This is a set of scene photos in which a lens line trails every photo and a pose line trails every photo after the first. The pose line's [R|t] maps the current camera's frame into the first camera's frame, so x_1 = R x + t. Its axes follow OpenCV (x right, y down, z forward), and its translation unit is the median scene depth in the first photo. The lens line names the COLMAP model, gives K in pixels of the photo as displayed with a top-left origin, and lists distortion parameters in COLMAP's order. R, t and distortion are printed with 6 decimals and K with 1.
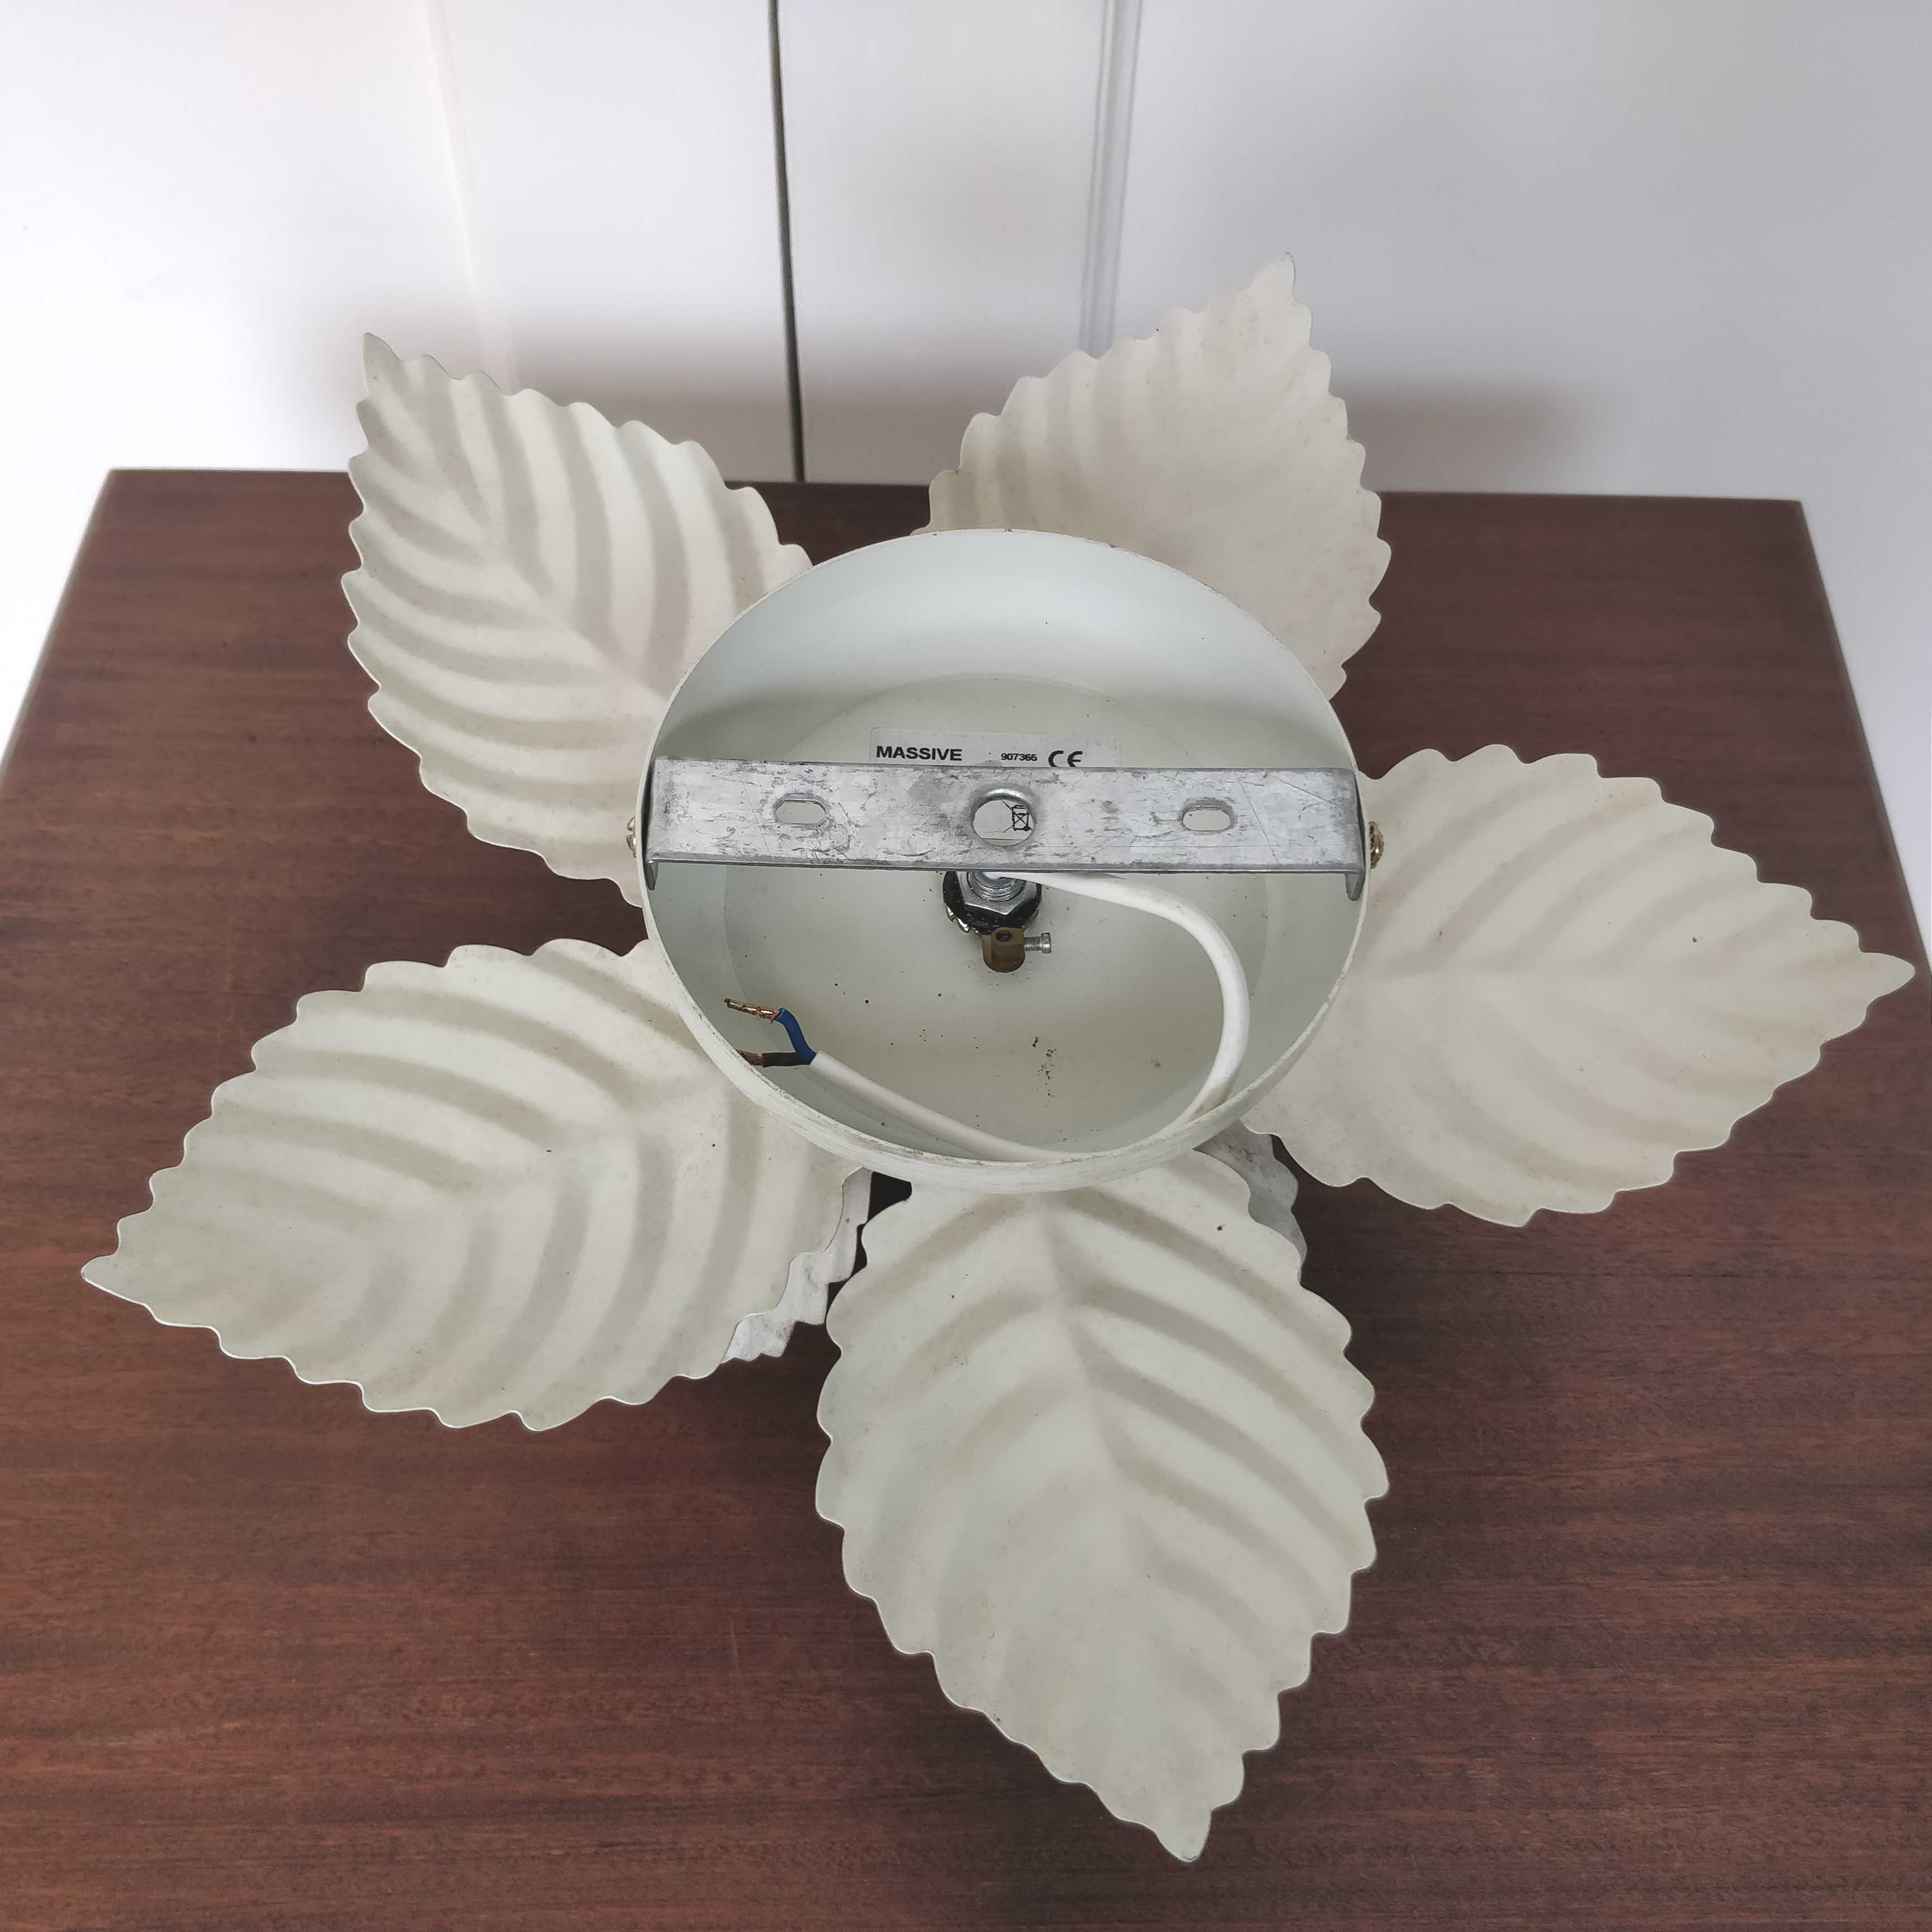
lens RADIAL K [[2068.2, 0, 968.3], [0, 2068.2, 960.4], [0, 0, 1]] dist [-0.020966, 0.000000]
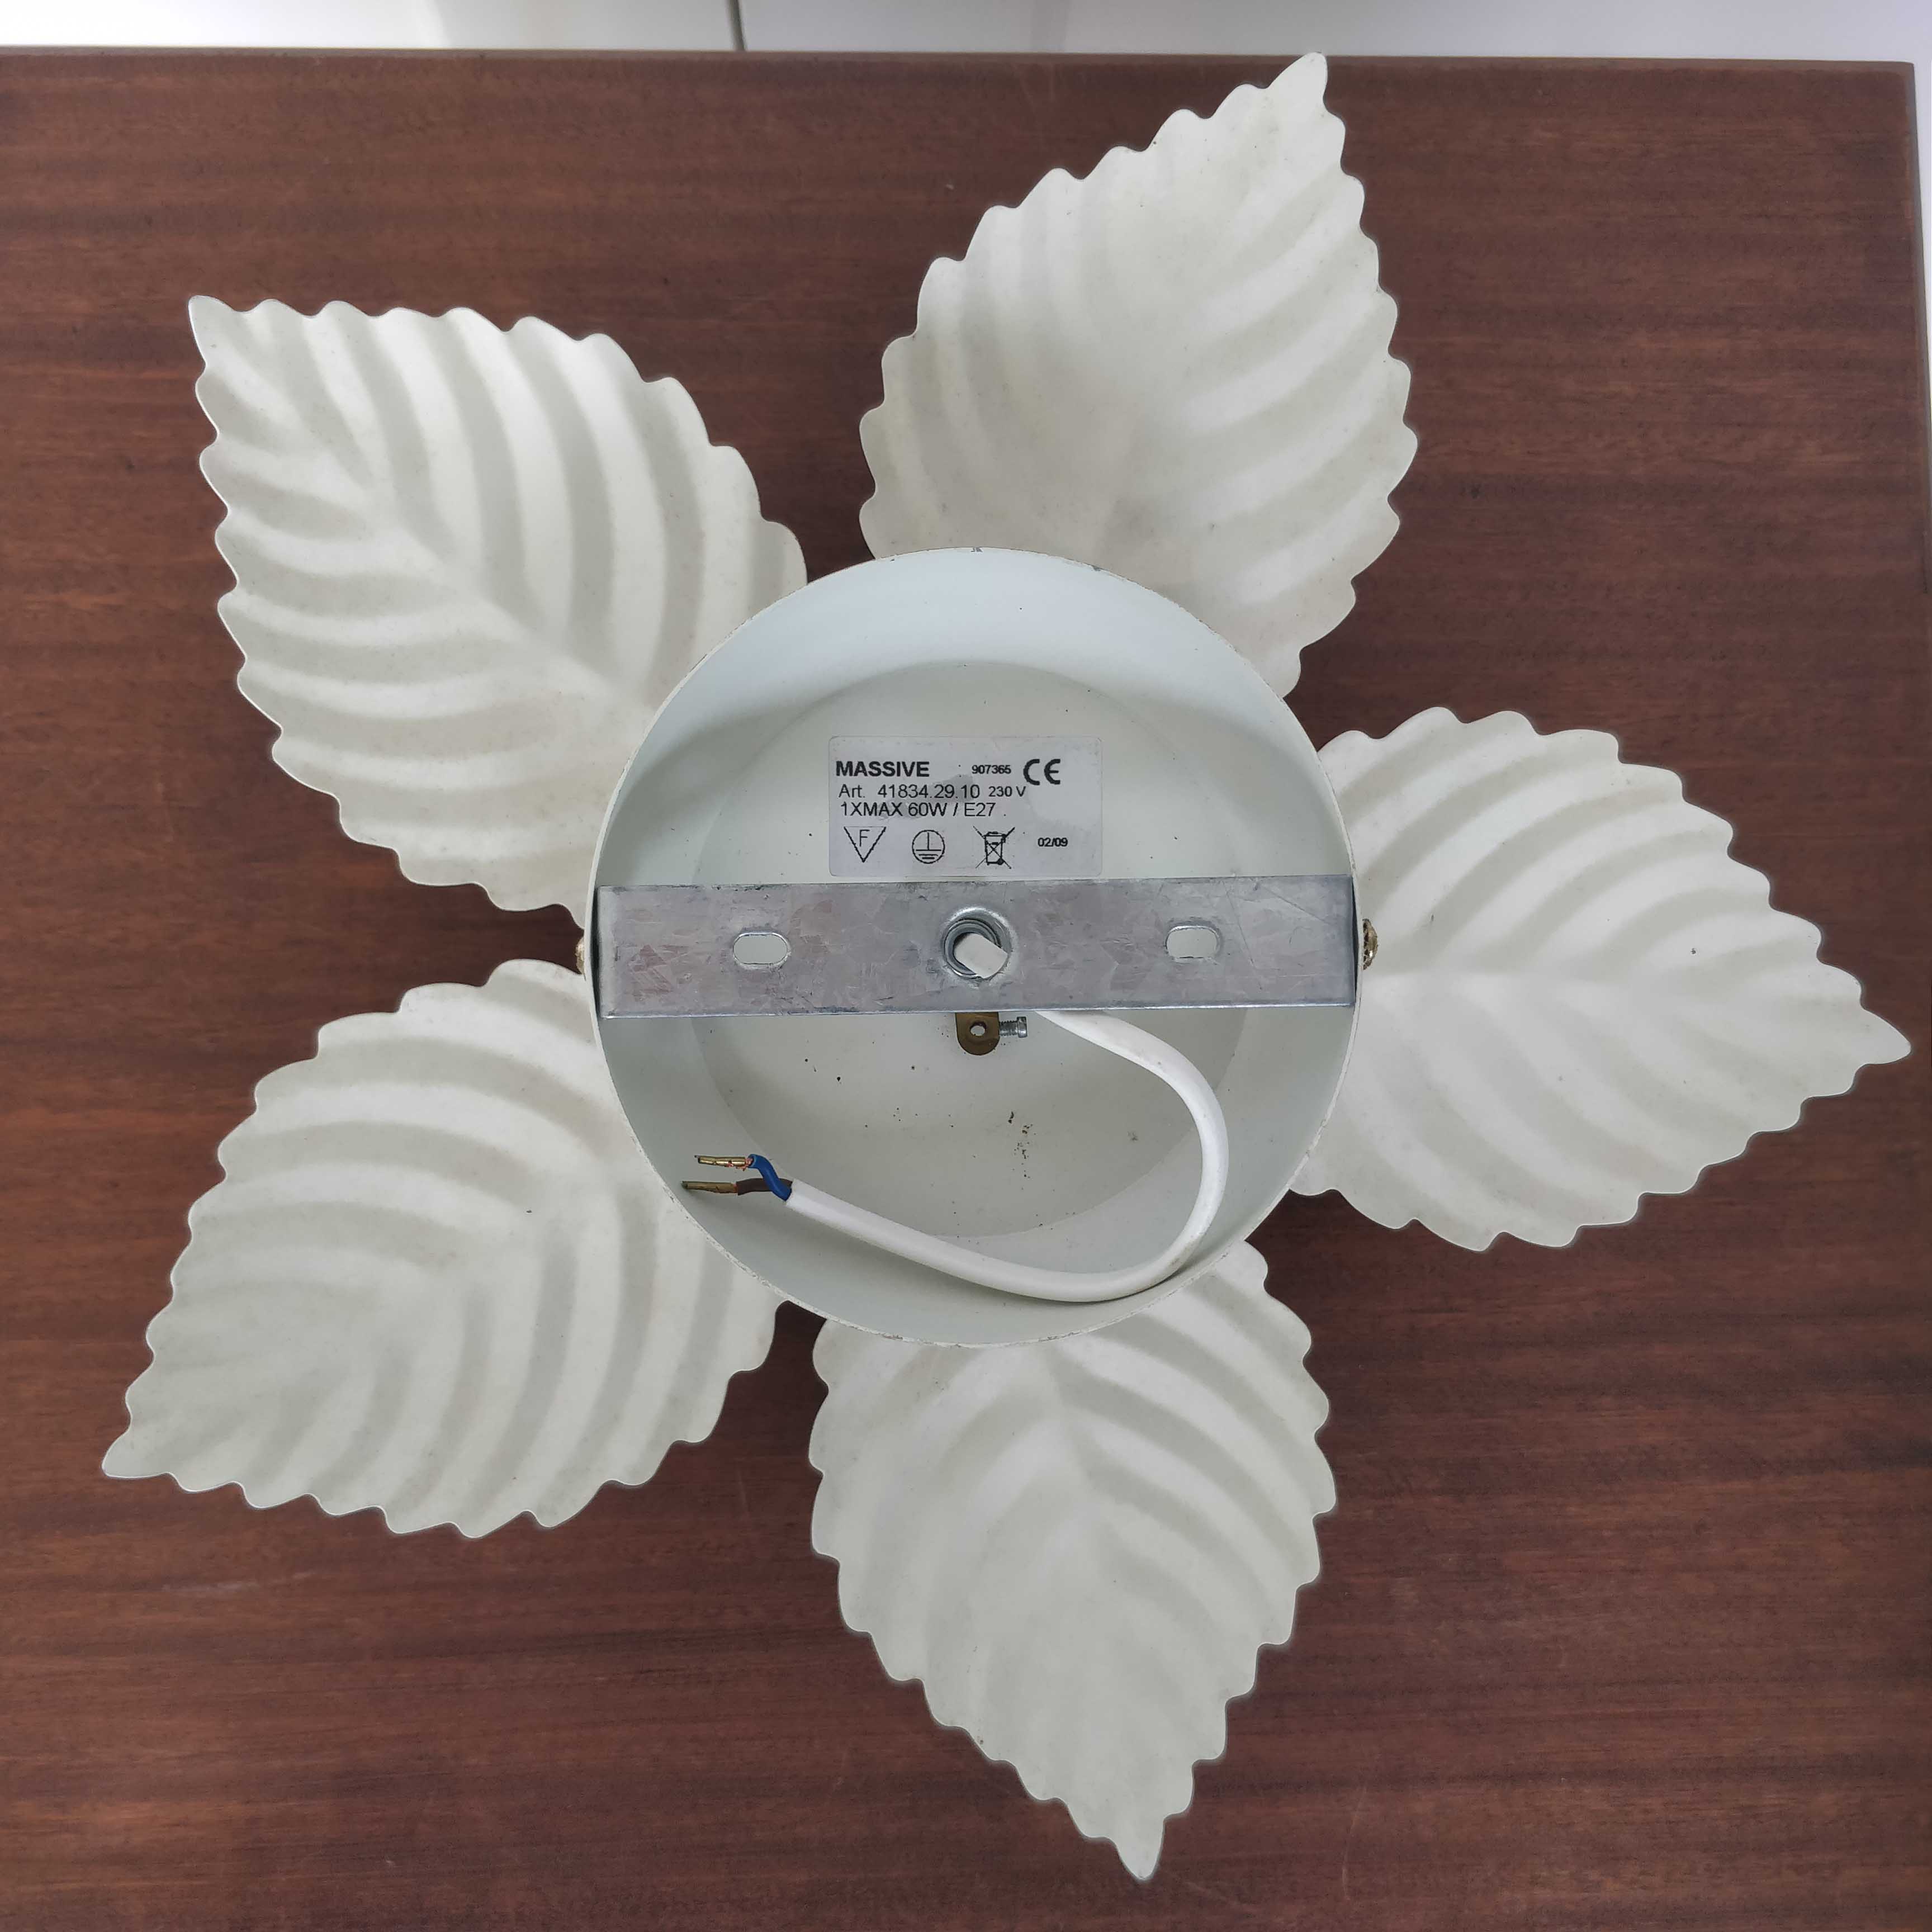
lens RADIAL K [[2068.2, 0, 961.3], [0, 2068.2, 929.3], [0, 0, 1]] dist [-0.020966, 0.000000]
pose [[0.999774, -0.020096, 0.006898, 0.003607], [0.014697, 0.888542, 0.458561, -0.457985], [-0.015344, -0.458356, 0.888636, 0.152382]]
